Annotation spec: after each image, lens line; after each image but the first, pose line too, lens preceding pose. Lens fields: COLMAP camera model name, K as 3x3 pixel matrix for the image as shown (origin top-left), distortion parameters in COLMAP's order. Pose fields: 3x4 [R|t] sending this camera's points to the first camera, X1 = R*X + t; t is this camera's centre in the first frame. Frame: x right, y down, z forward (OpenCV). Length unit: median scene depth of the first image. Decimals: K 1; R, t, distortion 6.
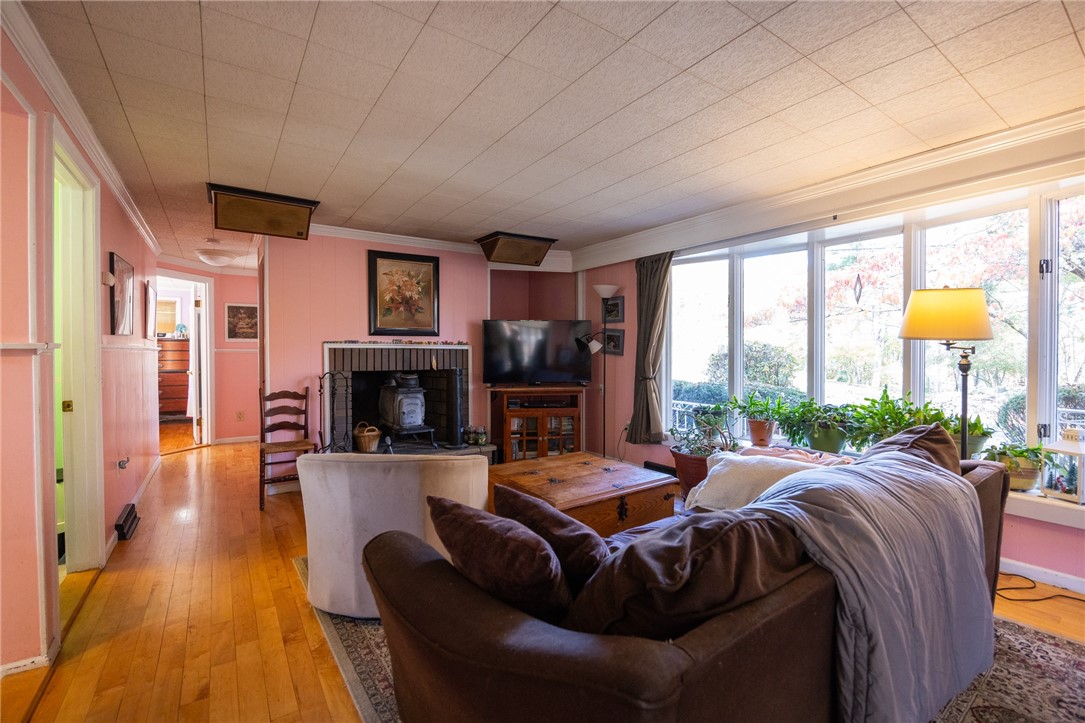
lens RADIAL K [[495.2, 0, 535.7], [0, 495.2, 355.8], [0, 0, 1]] dist [-0.000379, 0.000159]
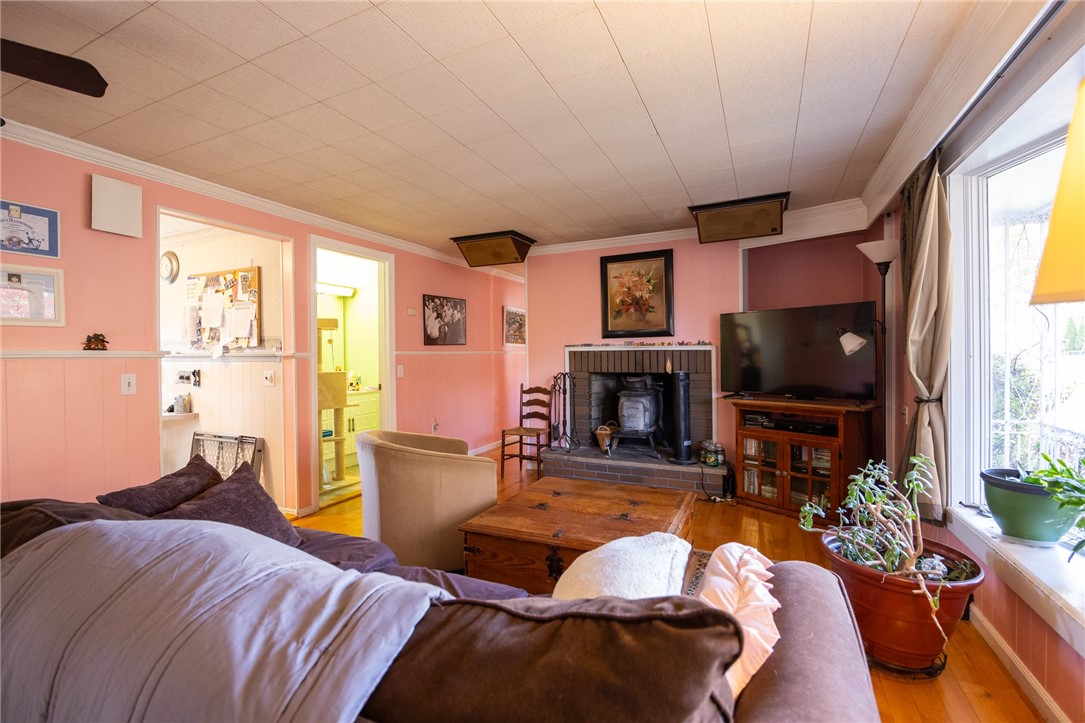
lens RADIAL K [[495.2, 0, 535.7], [0, 495.2, 355.8], [0, 0, 1]] dist [-0.000379, 0.000159]
pose [[0.492267, -0.001180, -0.870444, 0.492045], [0.002433, 0.999997, 0.000020, -0.004809], [0.870441, -0.002127, 0.492268, 0.352641]]
